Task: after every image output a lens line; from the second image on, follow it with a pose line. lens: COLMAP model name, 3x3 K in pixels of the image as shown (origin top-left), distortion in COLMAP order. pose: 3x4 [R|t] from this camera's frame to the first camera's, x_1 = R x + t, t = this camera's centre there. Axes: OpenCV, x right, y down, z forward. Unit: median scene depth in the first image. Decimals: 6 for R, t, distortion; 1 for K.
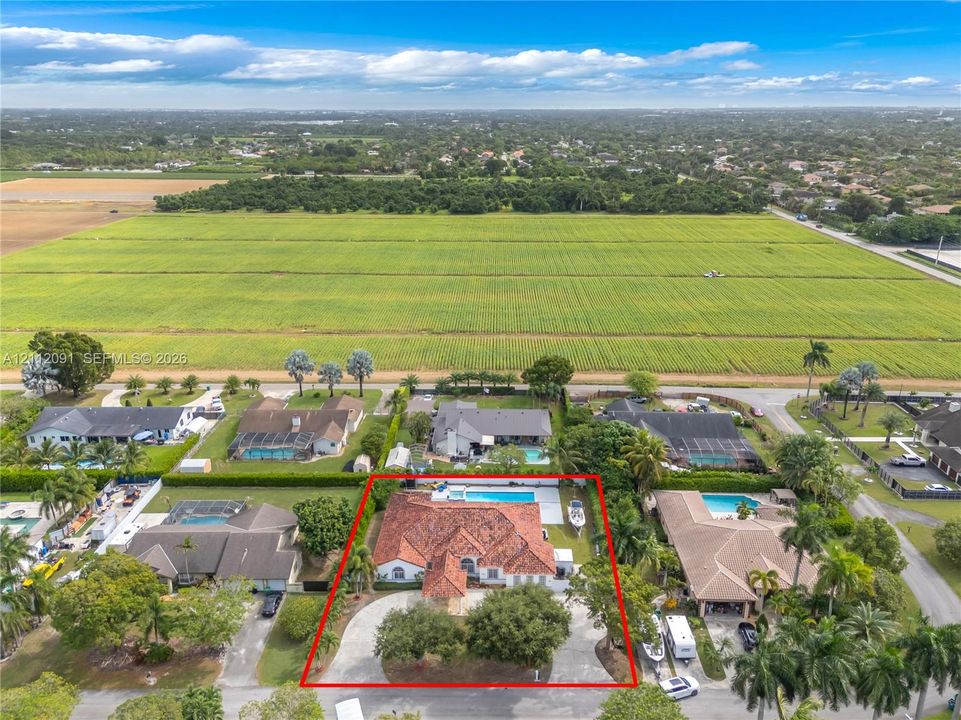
lens RADIAL K [[693.3, 0, 486.5], [0, 693.3, 357.8], [0, 0, 1]] dist [0.003314, 0.001131]
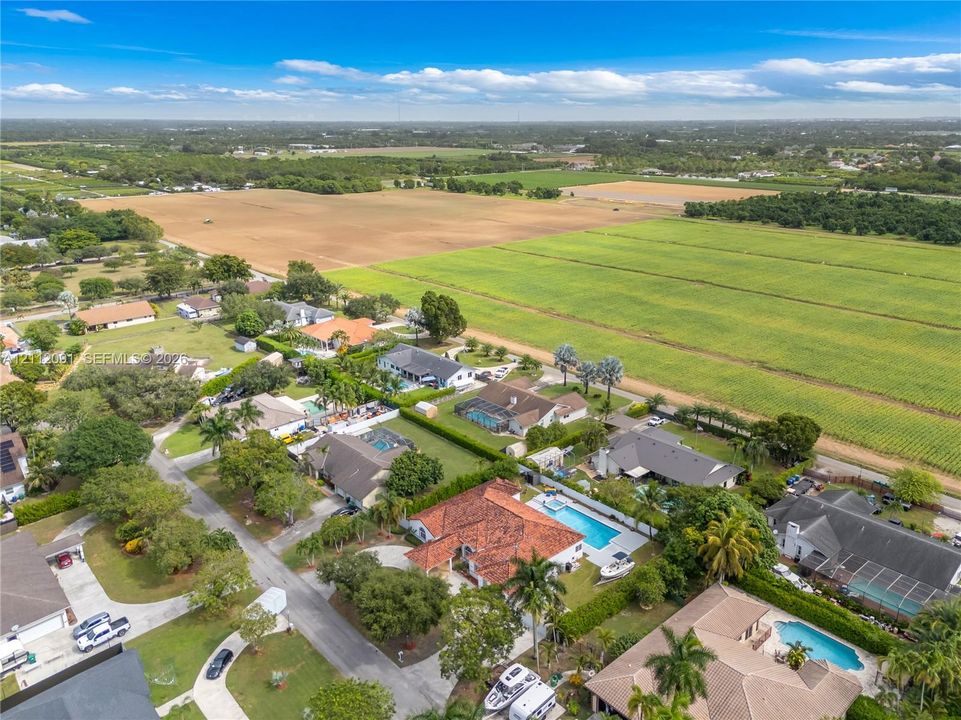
lens RADIAL K [[693.3, 0, 486.5], [0, 693.3, 357.8], [0, 0, 1]] dist [0.003314, 0.001131]
pose [[0.689388, 0.227456, -0.687755, 0.381776], [-0.238117, 0.967820, 0.081397, -0.046270], [0.684137, 0.107652, 0.721365, 0.137442]]
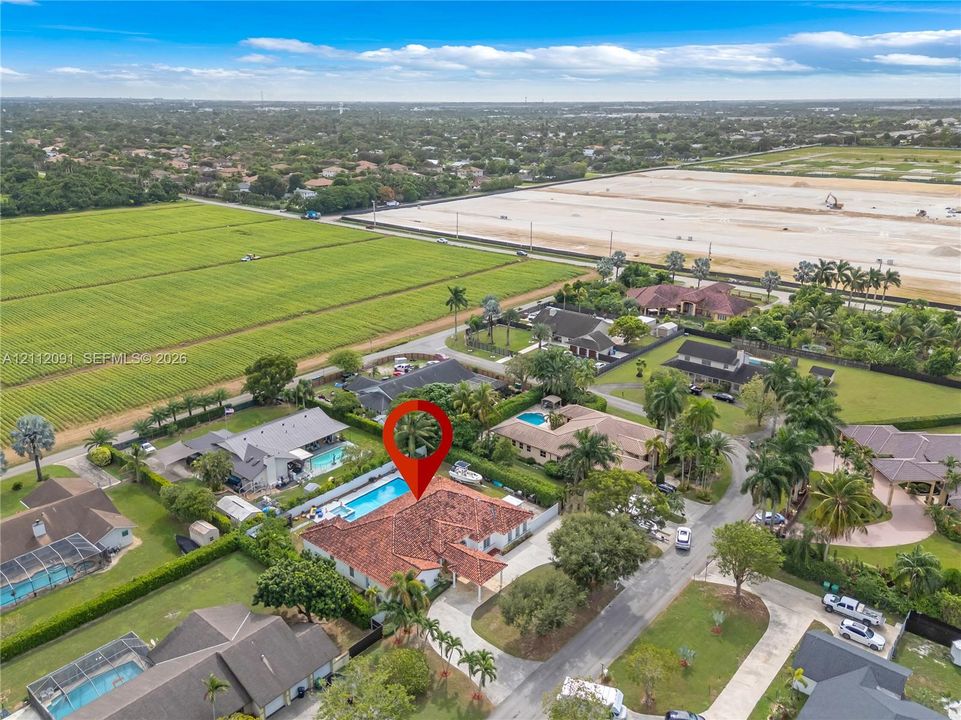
lens RADIAL K [[710.8, 0, 480.5], [0, 710.8, 360.0], [0, 0, 1]] dist [0.000716, 0.000804]
pose [[0.635868, -0.256926, 0.727778, -0.391134], [0.248554, 0.960897, 0.122059, -0.040138], [-0.730680, 0.103279, 0.674863, 0.169531]]
